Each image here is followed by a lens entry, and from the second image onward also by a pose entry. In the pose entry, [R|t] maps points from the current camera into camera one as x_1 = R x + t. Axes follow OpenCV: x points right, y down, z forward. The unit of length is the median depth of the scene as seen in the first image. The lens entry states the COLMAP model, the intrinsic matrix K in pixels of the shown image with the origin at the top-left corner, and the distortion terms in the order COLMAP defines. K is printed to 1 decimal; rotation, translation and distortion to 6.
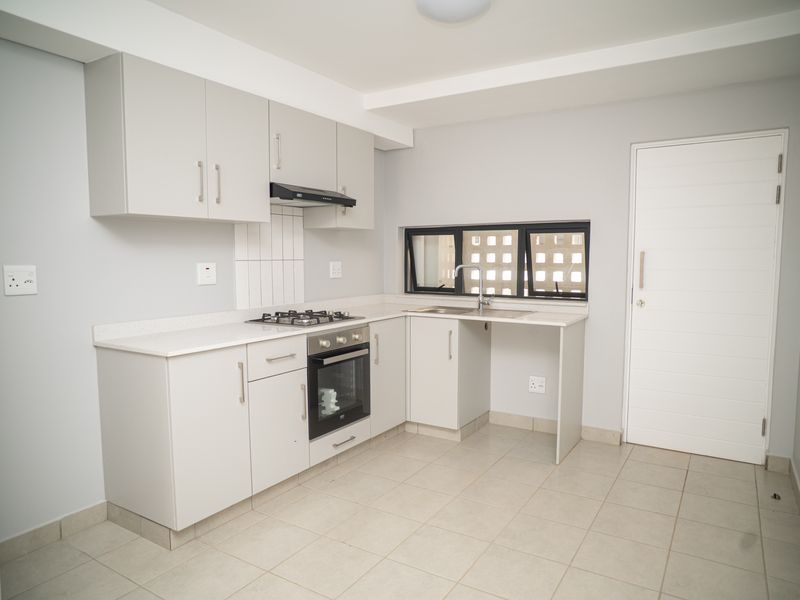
lens RADIAL K [[542.5, 0, 402.4], [0, 542.5, 303.3], [0, 0, 1]] dist [-0.059420, 0.044993]
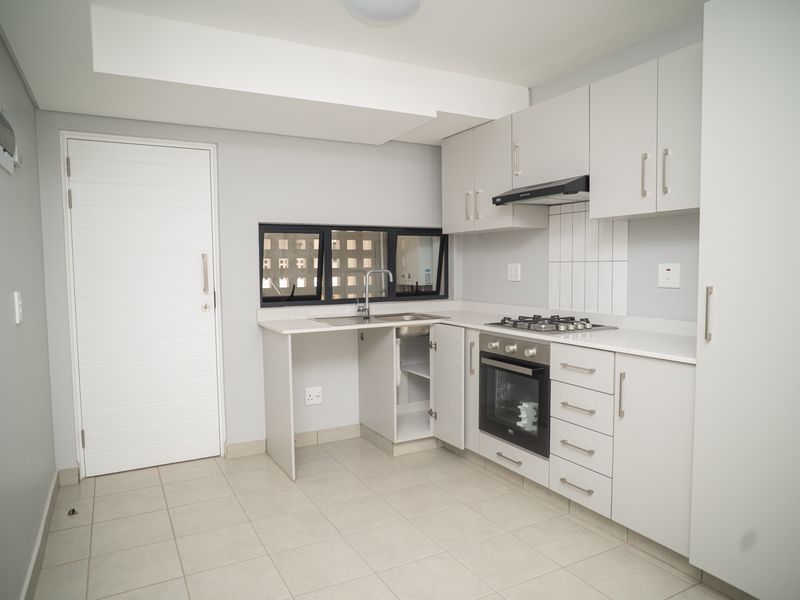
lens RADIAL K [[542.5, 0, 402.4], [0, 542.5, 303.3], [0, 0, 1]] dist [-0.059420, 0.044993]
pose [[-0.495704, 0.059980, -0.866418, 0.700978], [-0.066935, 0.992007, 0.106970, -0.084811], [0.865908, 0.111019, -0.487727, 1.166813]]
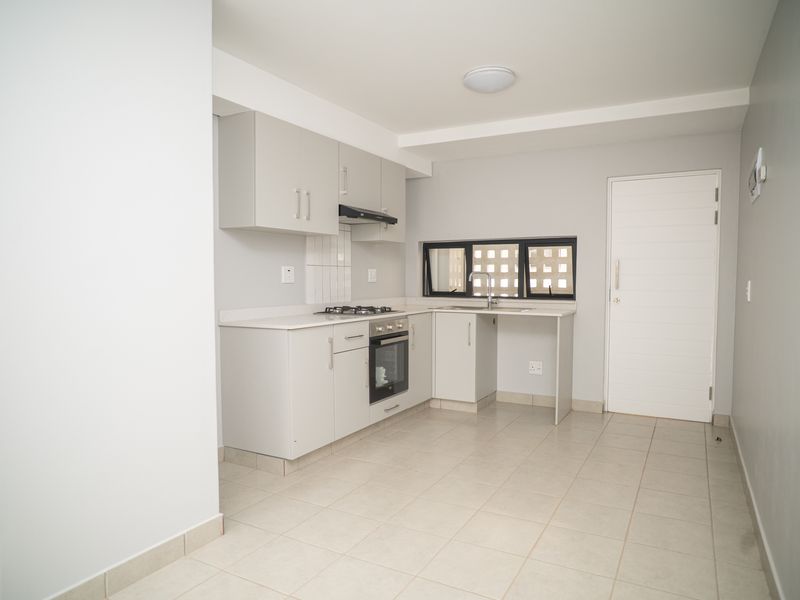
lens RADIAL K [[542.5, 0, 402.4], [0, 542.5, 303.3], [0, 0, 1]] dist [-0.059420, 0.044993]
pose [[0.998338, -0.000067, 0.057635, -0.144499], [0.002215, 0.999306, -0.037196, 0.053819], [-0.057593, 0.037262, 0.997645, -0.258213]]
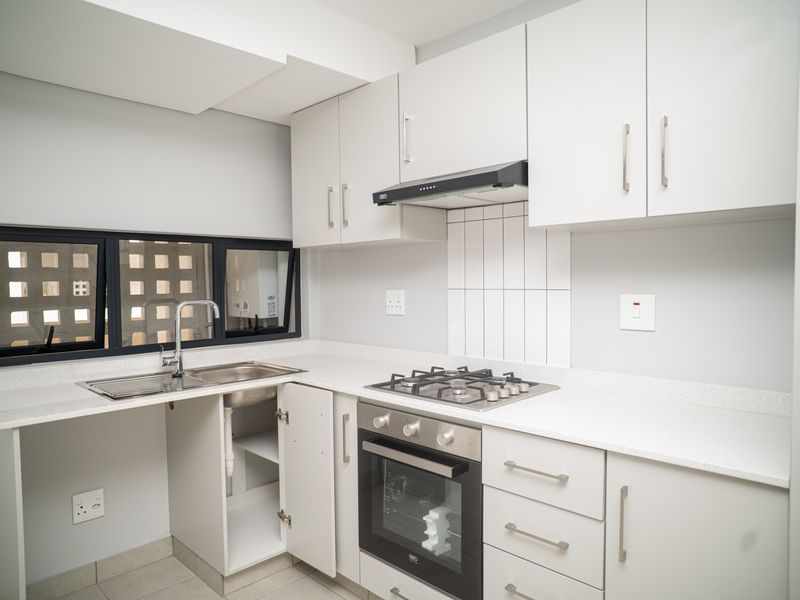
lens RADIAL K [[542.5, 0, 402.4], [0, 542.5, 303.3], [0, 0, 1]] dist [-0.059420, 0.044993]
pose [[-0.226892, 0.040175, -0.973091, 0.410276], [-0.073605, 0.995584, 0.058266, -0.090248], [0.971134, 0.084845, -0.222933, 1.011593]]
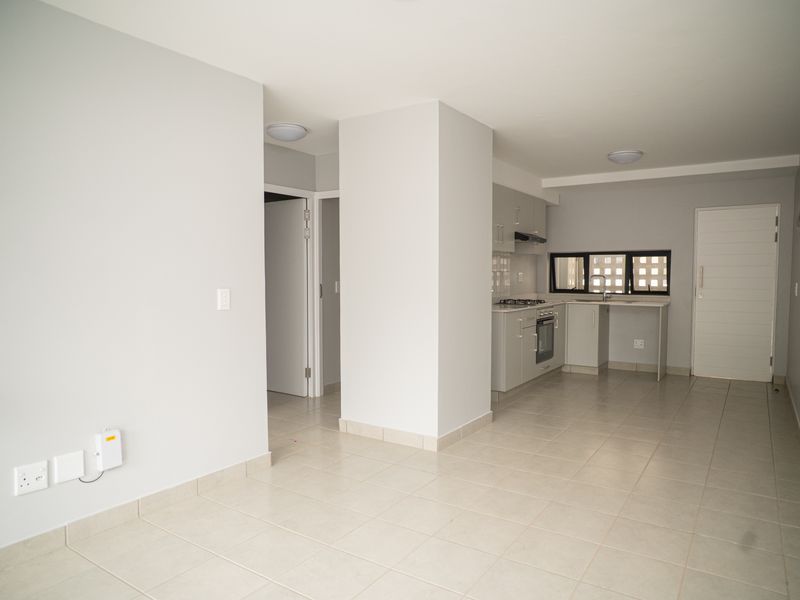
lens RADIAL K [[542.5, 0, 402.4], [0, 542.5, 303.3], [0, 0, 1]] dist [-0.059420, 0.044993]
pose [[0.999593, 0.002035, -0.028466, -0.514093], [-0.002897, 0.999537, -0.030296, 0.083979], [0.028391, 0.030366, 0.999136, -0.832979]]
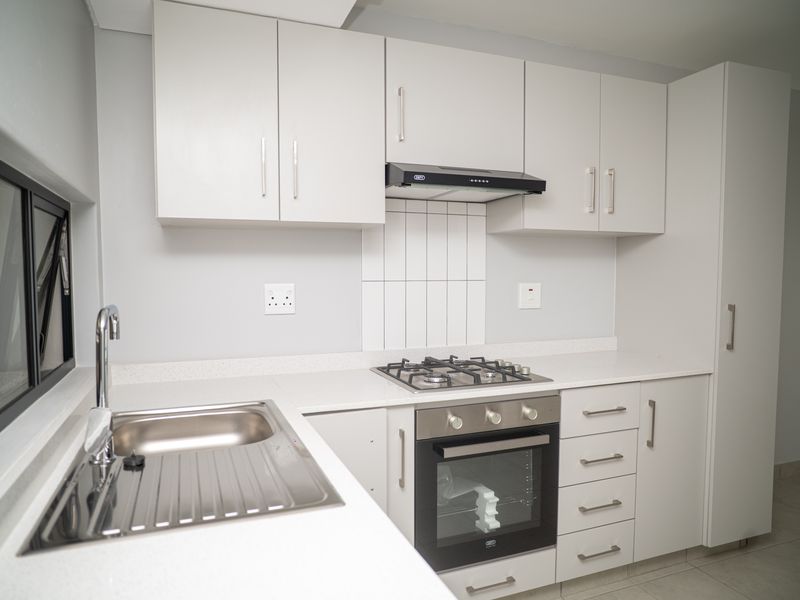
lens RADIAL K [[542.5, 0, 402.4], [0, 542.5, 303.3], [0, 0, 1]] dist [-0.059420, 0.044993]
pose [[0.801342, 0.033648, -0.597259, 0.144397], [-0.048533, 0.998782, -0.008848, -0.042309], [0.596234, 0.036077, 0.802000, 0.422832]]
